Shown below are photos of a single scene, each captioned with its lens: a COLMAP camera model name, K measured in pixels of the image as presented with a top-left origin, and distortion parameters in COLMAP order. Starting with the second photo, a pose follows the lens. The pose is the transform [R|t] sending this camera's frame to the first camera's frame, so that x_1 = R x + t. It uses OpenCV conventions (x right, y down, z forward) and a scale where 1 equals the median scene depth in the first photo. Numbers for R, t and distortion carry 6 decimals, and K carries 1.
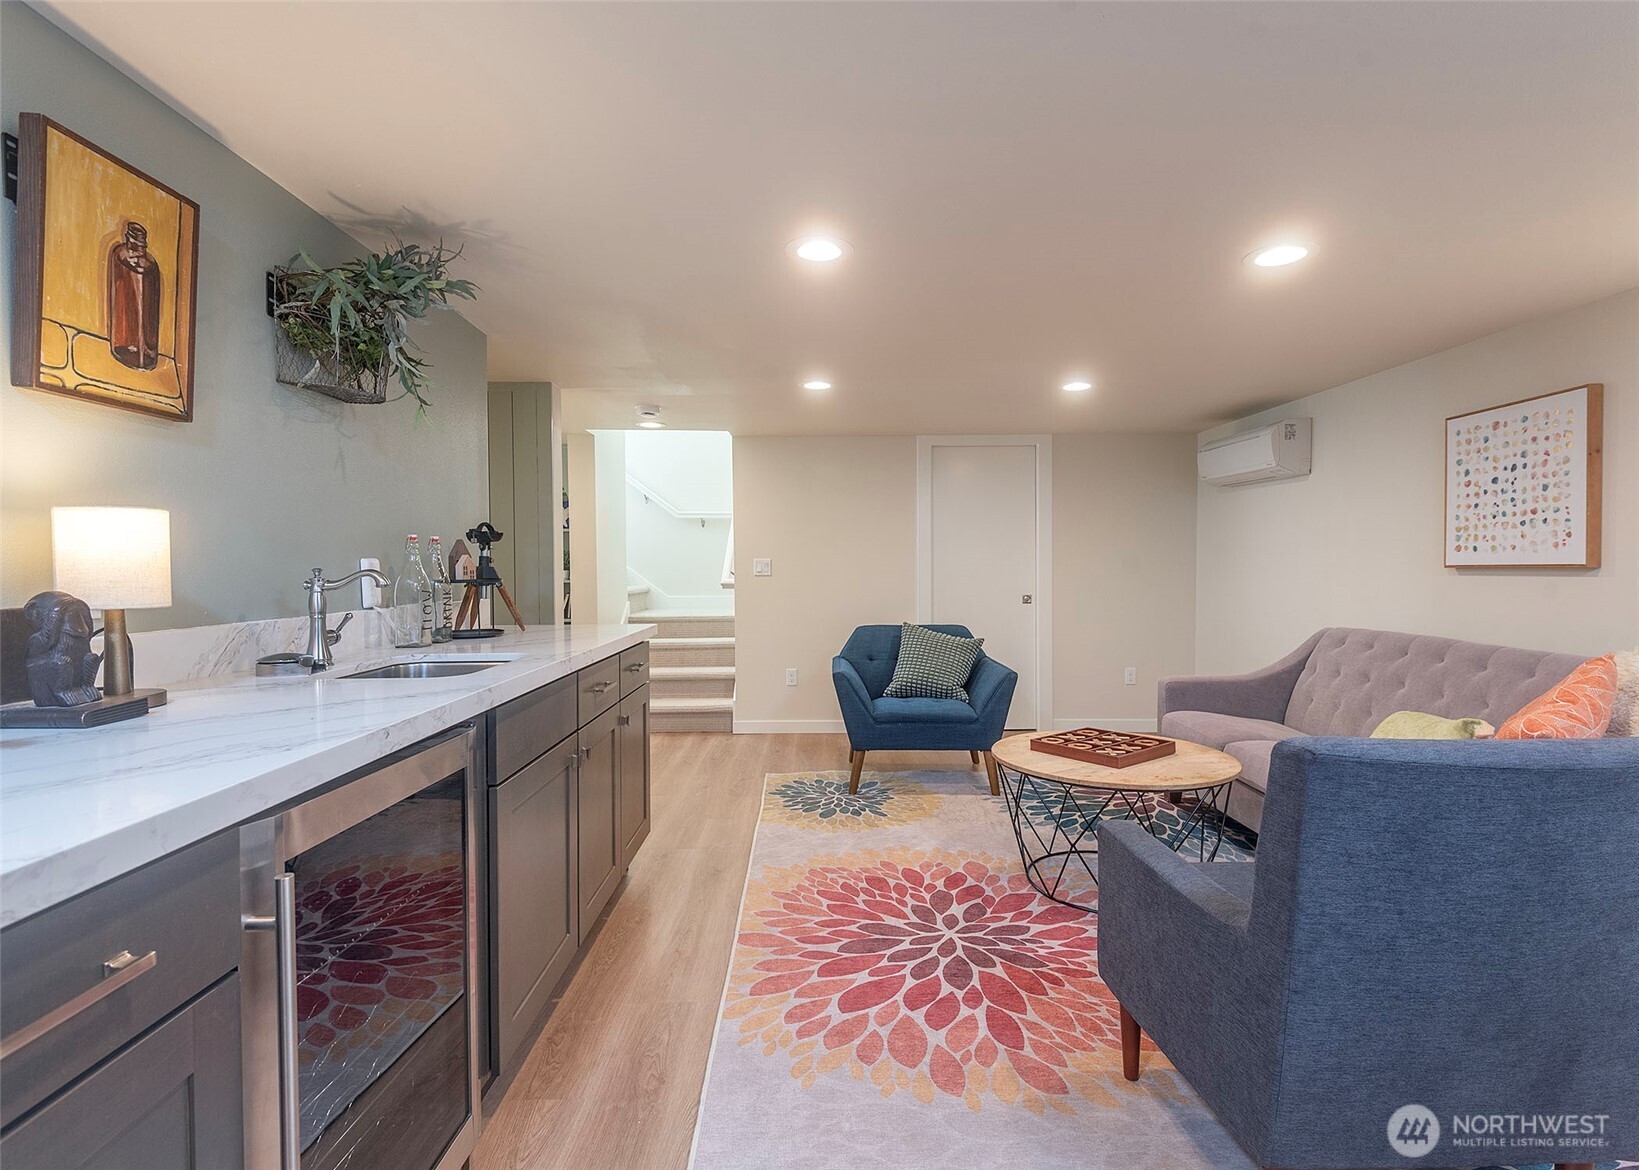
lens RADIAL K [[798.1, 0, 819.5], [0, 798.1, 585.0], [0, 0, 1]] dist [0.022980, -0.000272]
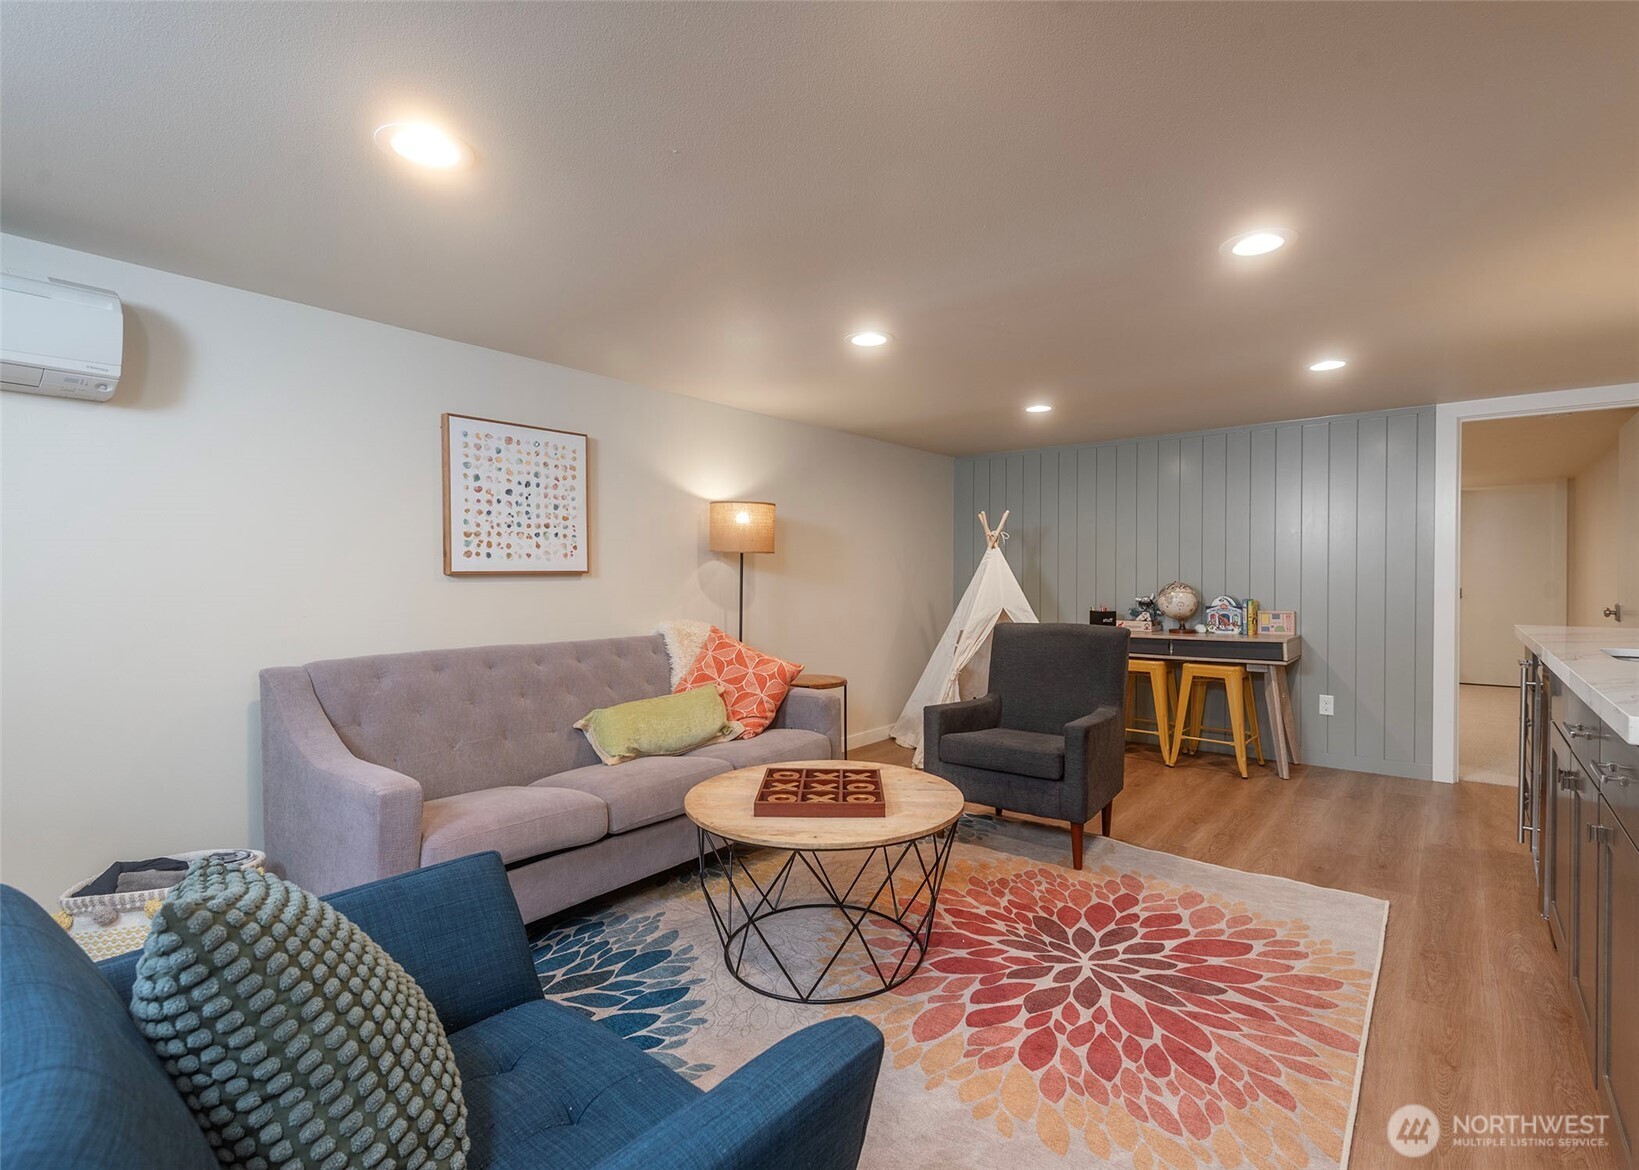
lens RADIAL K [[798.1, 0, 819.5], [0, 798.1, 585.0], [0, 0, 1]] dist [0.022980, -0.000272]
pose [[-0.780506, -0.011871, 0.625036, -0.152564], [0.013552, 0.999263, 0.035901, -0.040754], [-0.625002, 0.036491, -0.779770, 1.642295]]
